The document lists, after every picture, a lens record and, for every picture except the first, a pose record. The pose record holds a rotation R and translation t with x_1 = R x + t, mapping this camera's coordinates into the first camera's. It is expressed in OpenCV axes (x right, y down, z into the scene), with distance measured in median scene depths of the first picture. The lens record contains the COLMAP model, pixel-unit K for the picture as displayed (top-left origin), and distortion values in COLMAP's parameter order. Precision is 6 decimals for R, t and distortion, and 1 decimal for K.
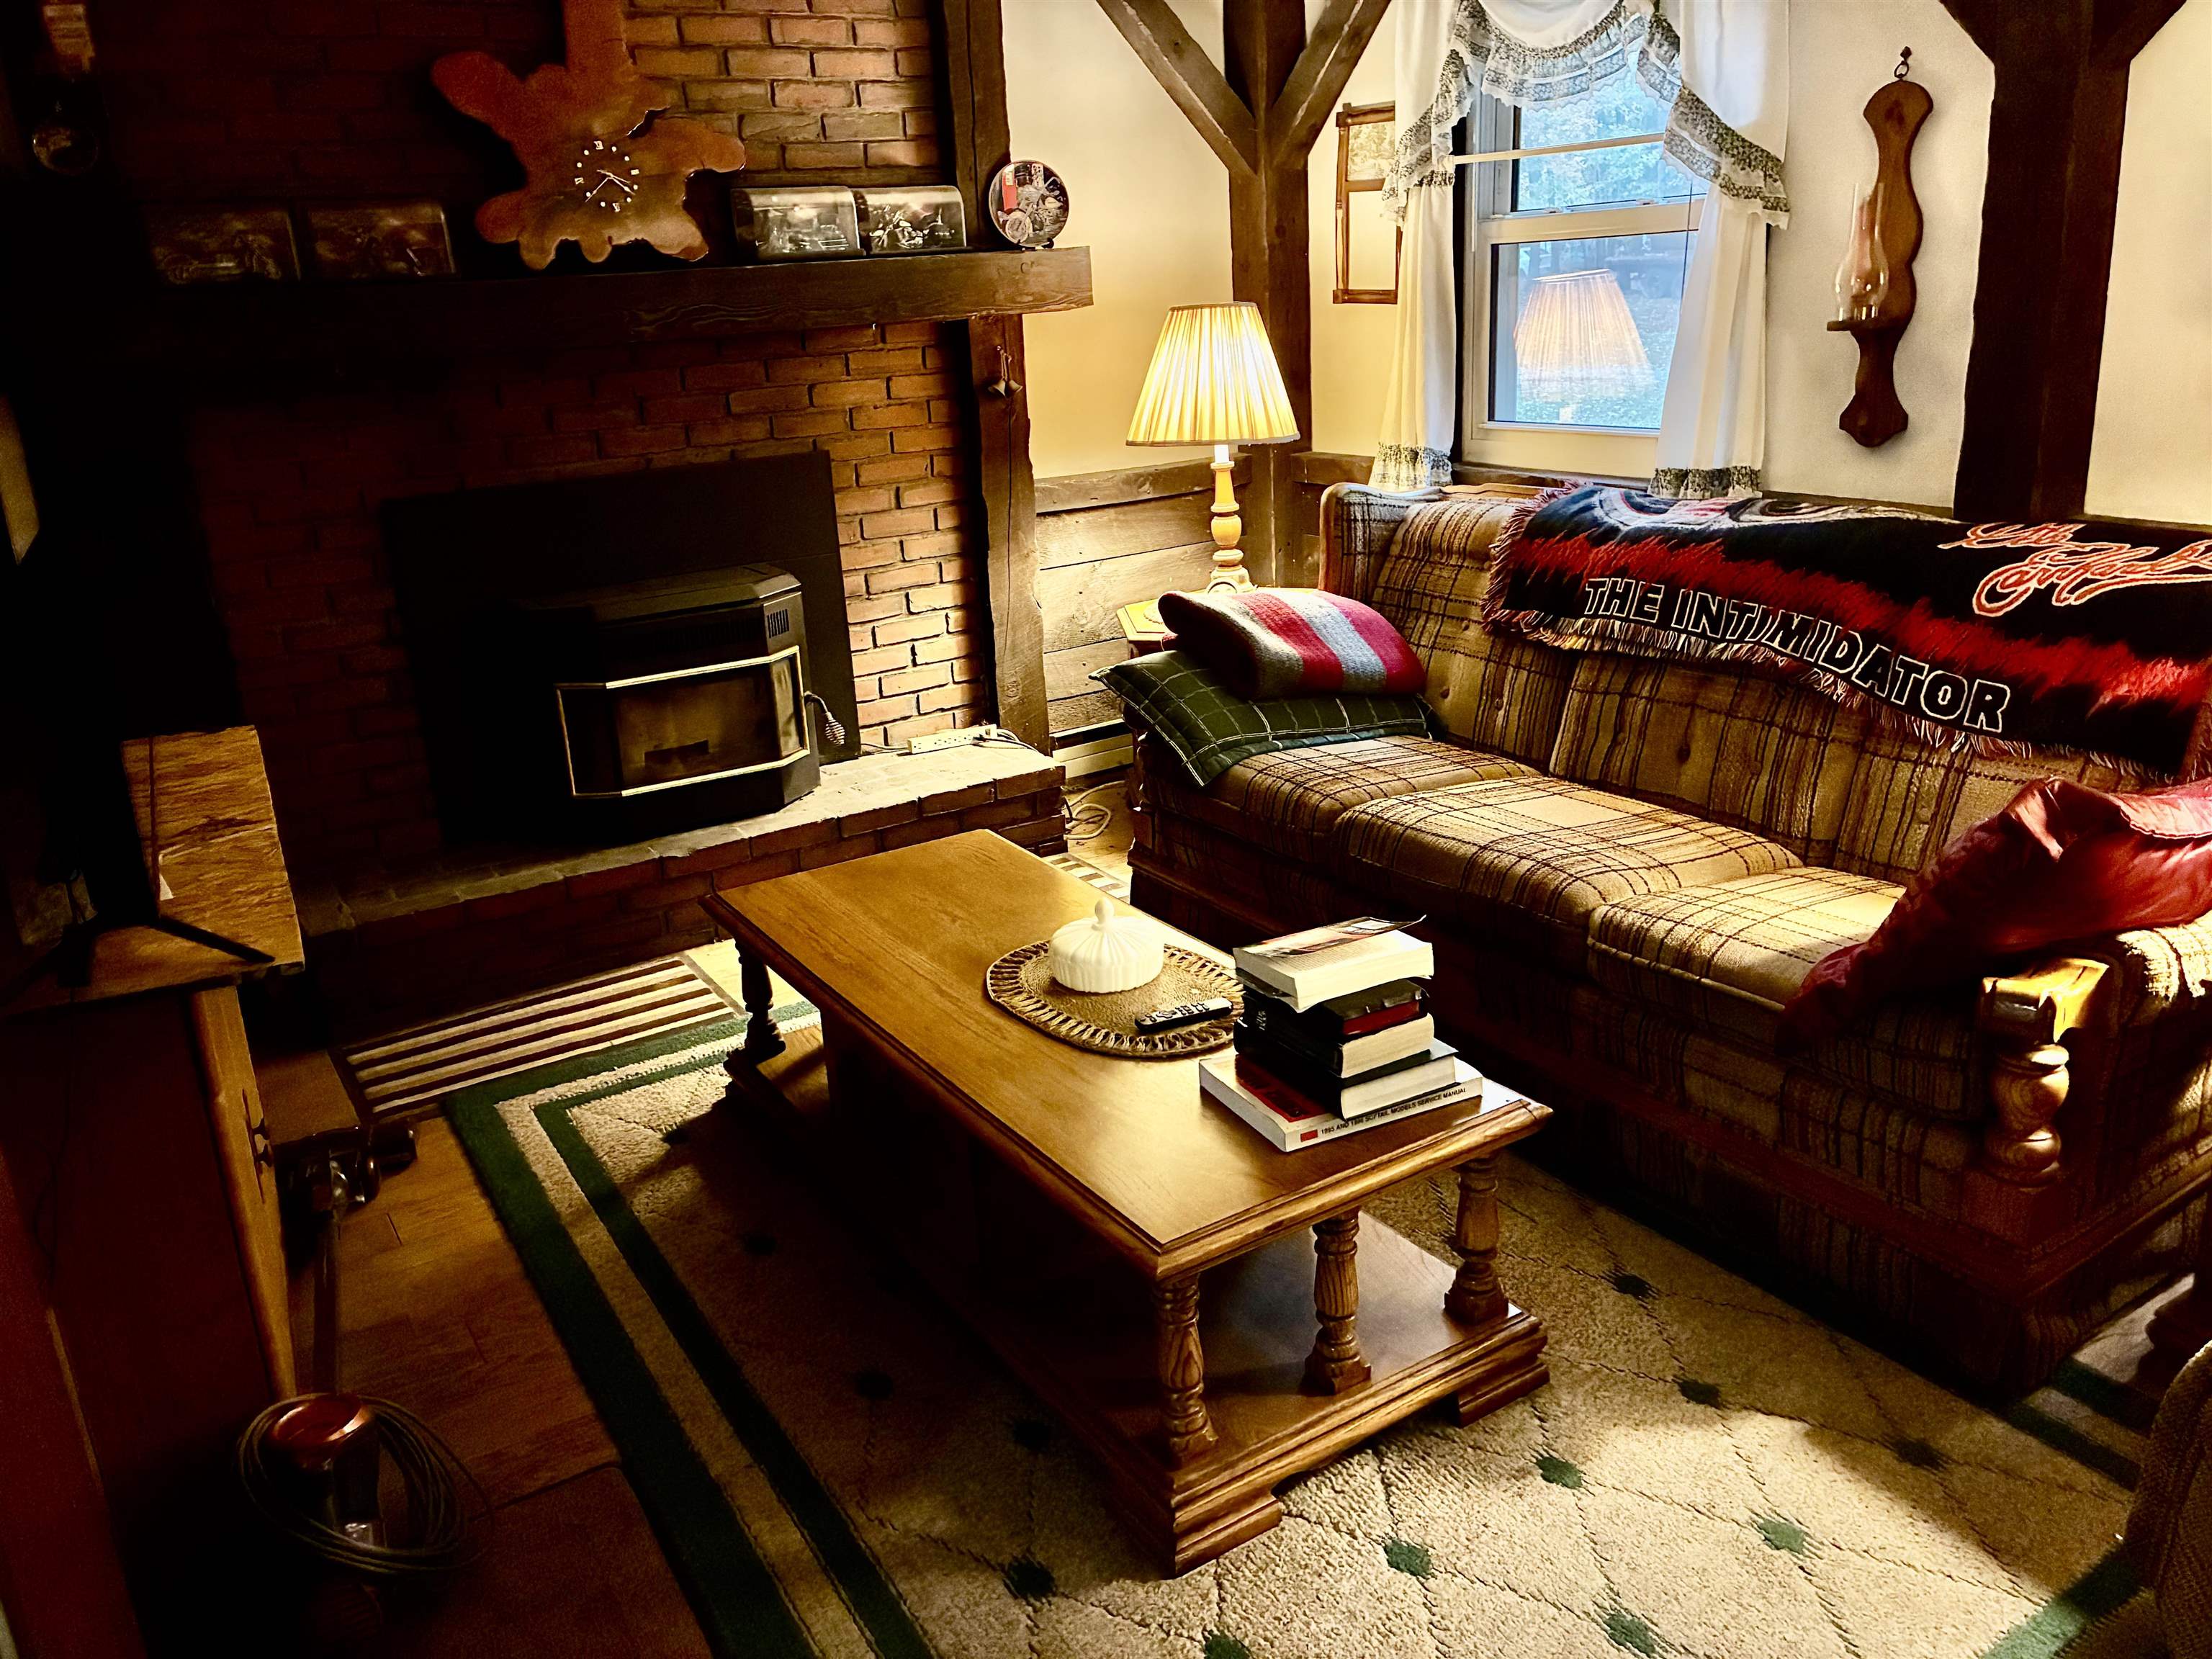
lens RADIAL K [[1690.8, 0, 1098.2], [0, 1690.8, 817.4], [0, 0, 1]] dist [0.028928, 0.004247]
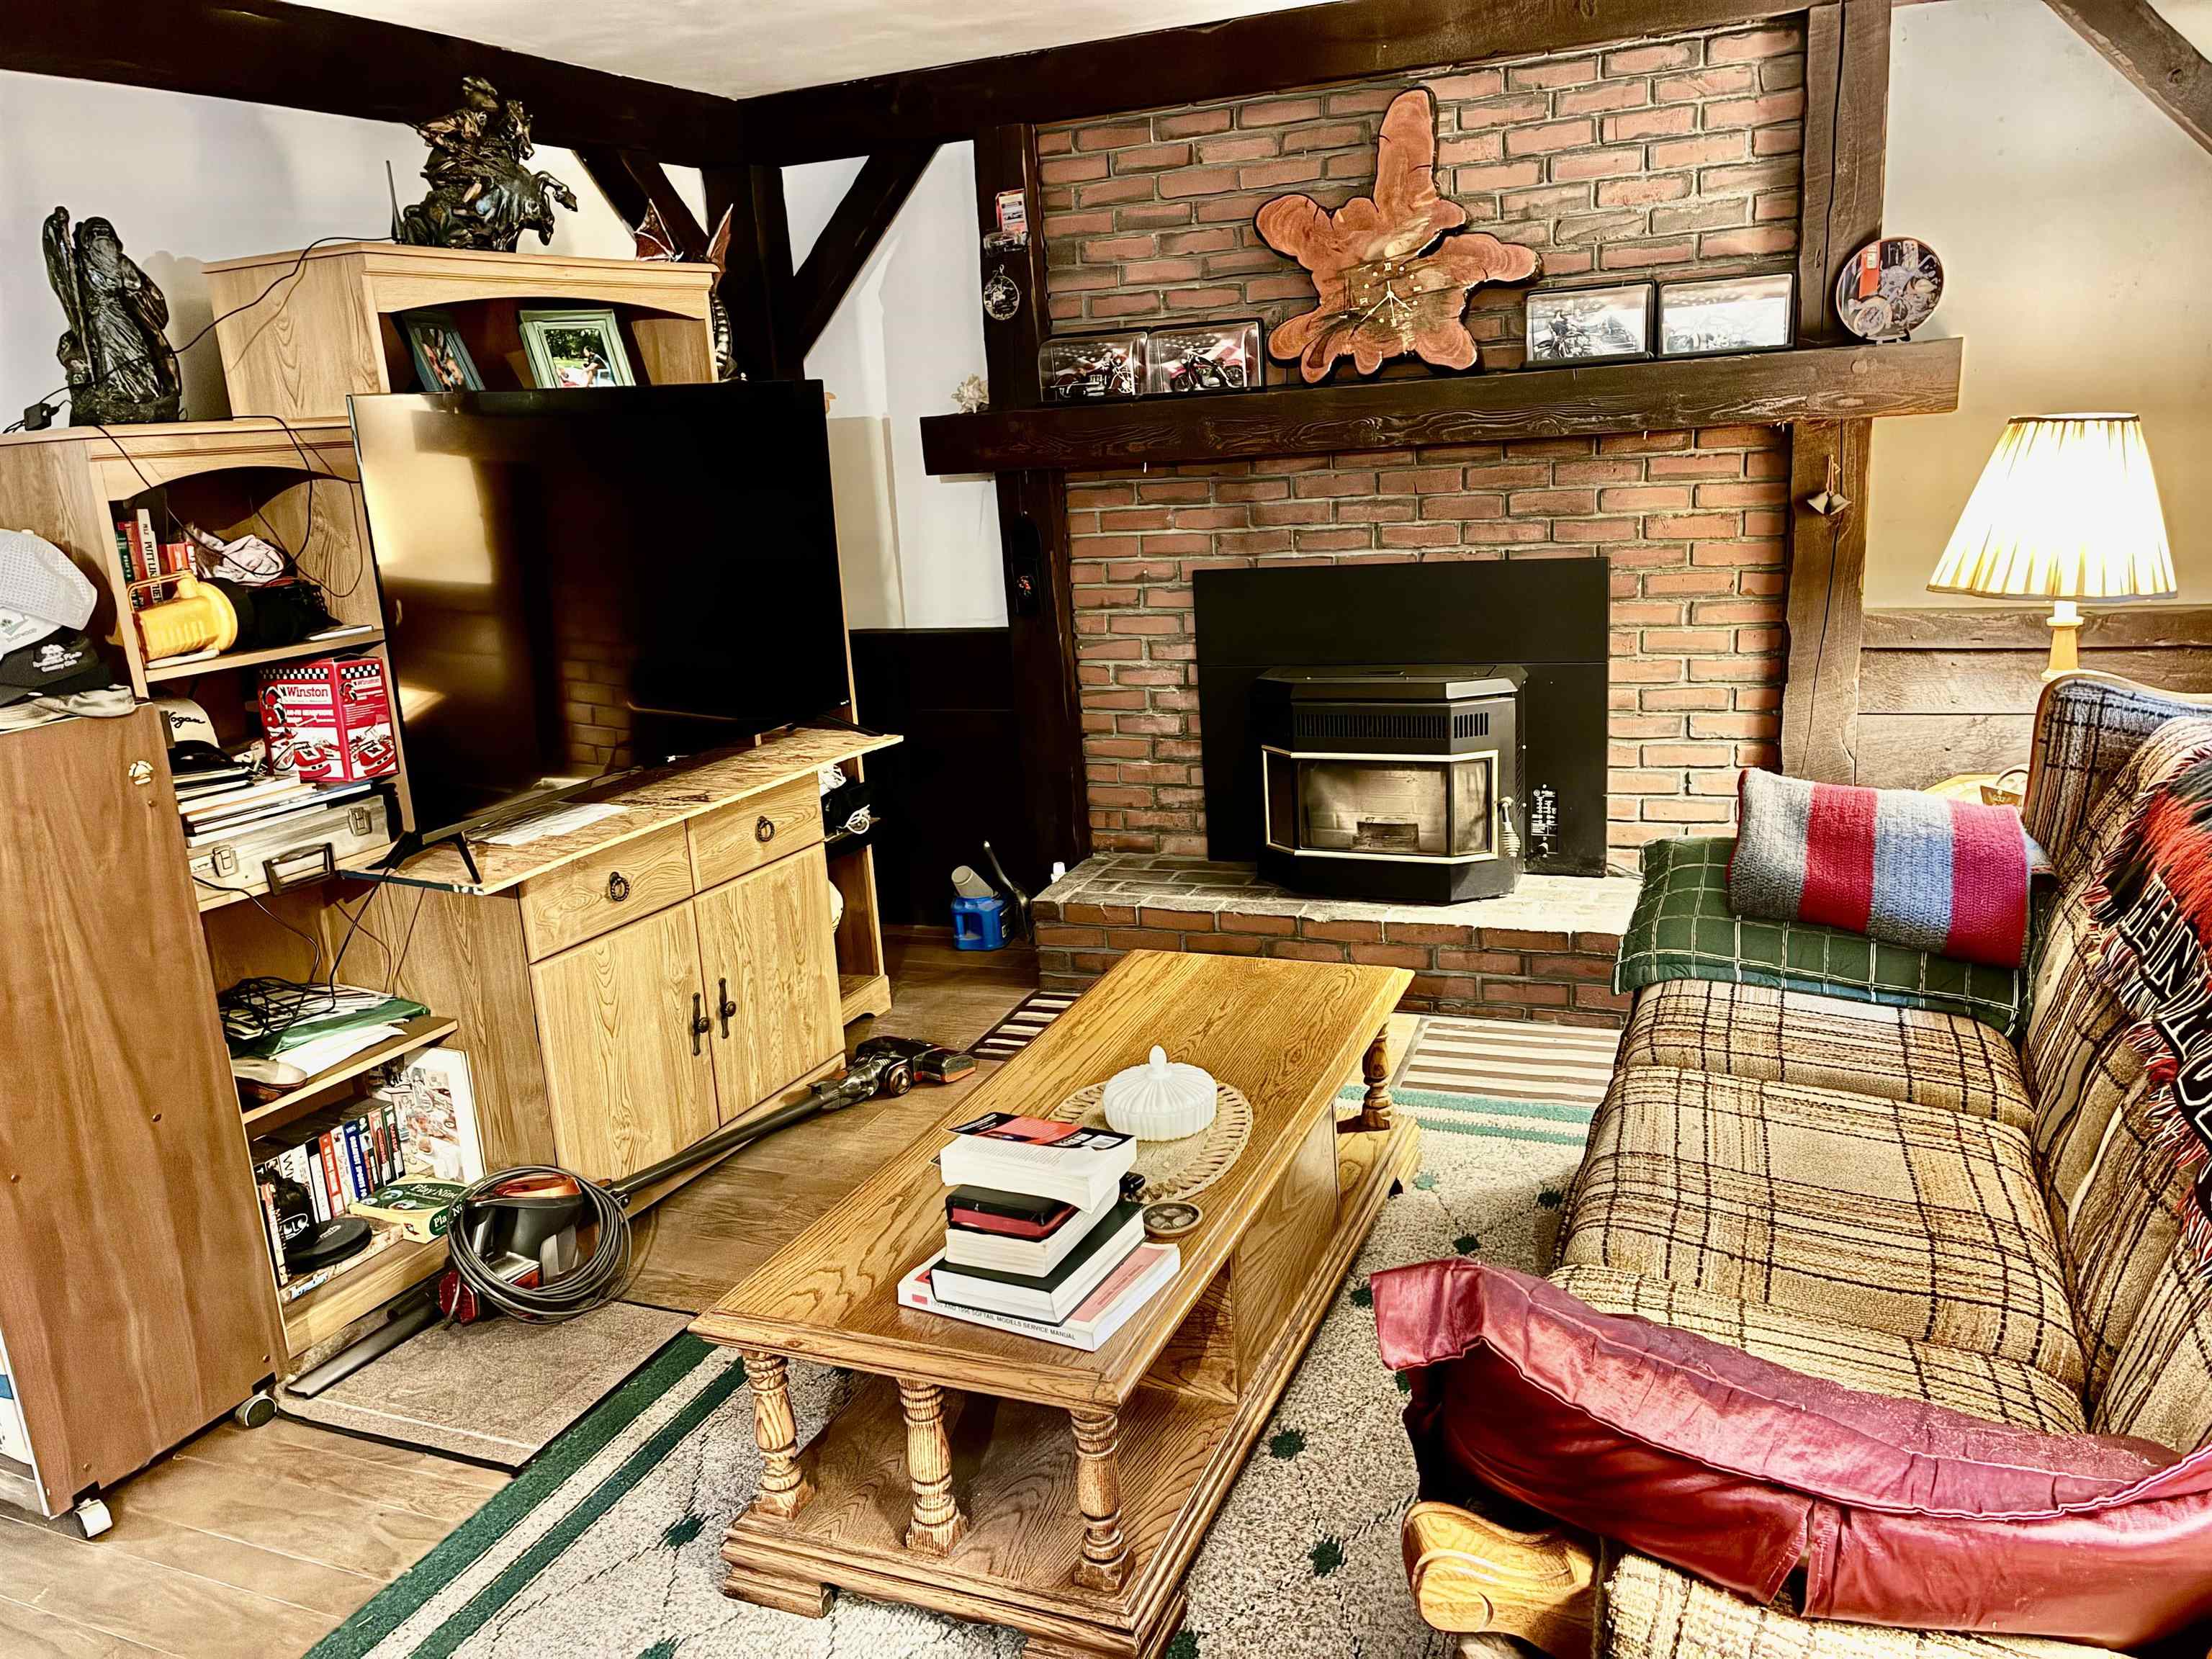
lens RADIAL K [[1690.8, 0, 1101.5], [0, 1690.8, 834.9], [0, 0, 1]] dist [0.028928, 0.004247]
pose [[0.582892, 0.222984, -0.781355, 0.480528], [-0.215036, 0.969656, 0.116304, -0.120089], [0.783579, 0.100227, 0.613154, 0.213559]]
